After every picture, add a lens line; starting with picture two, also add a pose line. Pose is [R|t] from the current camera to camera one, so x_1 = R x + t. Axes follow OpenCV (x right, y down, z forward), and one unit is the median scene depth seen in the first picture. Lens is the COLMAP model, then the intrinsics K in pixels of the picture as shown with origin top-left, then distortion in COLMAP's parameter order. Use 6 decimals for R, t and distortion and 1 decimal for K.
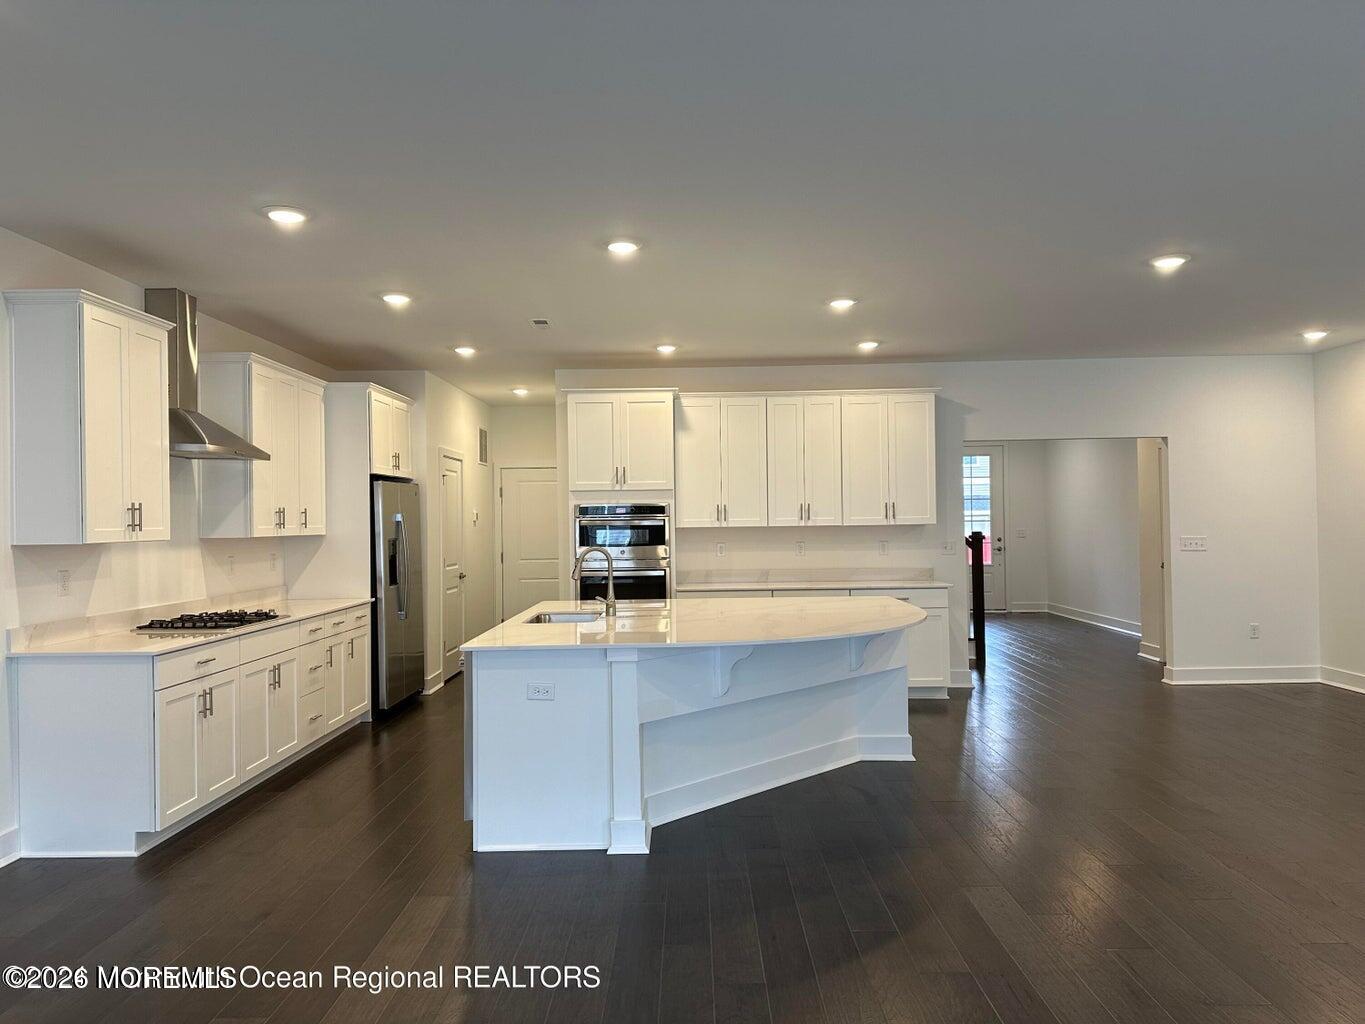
lens RADIAL K [[950.8, 0, 698.0], [0, 950.8, 517.4], [0, 0, 1]] dist [0.135448, -0.171624]
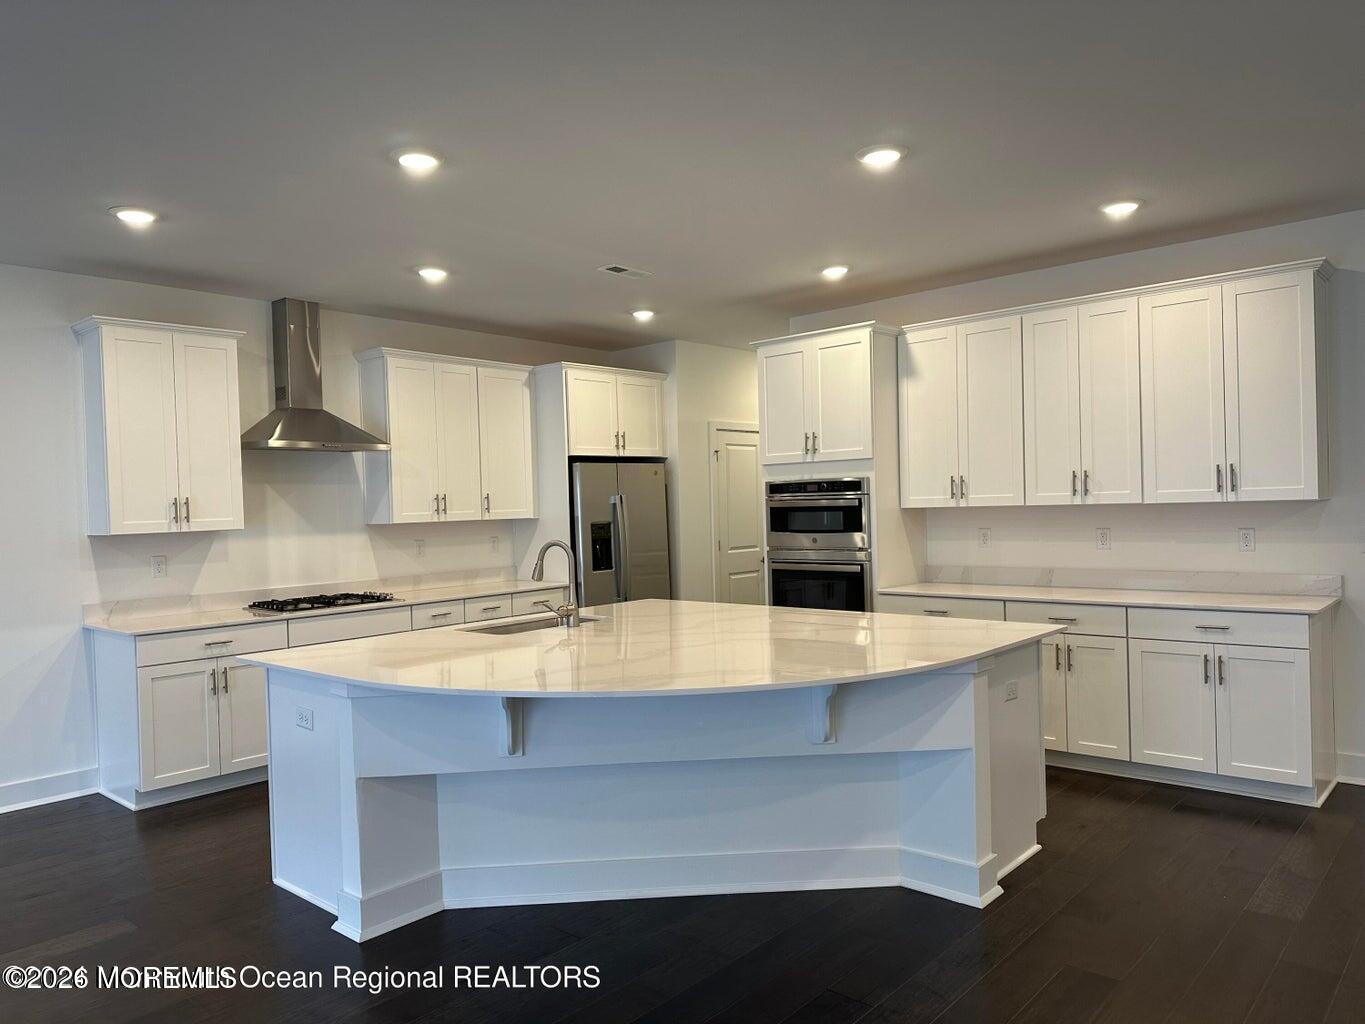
lens RADIAL K [[950.8, 0, 698.0], [0, 950.8, 517.4], [0, 0, 1]] dist [0.135448, -0.171624]
pose [[0.747410, 0.001939, -0.664360, 0.377630], [0.020058, 0.999474, 0.025481, -0.004613], [0.664060, -0.032371, 0.746978, 0.346605]]
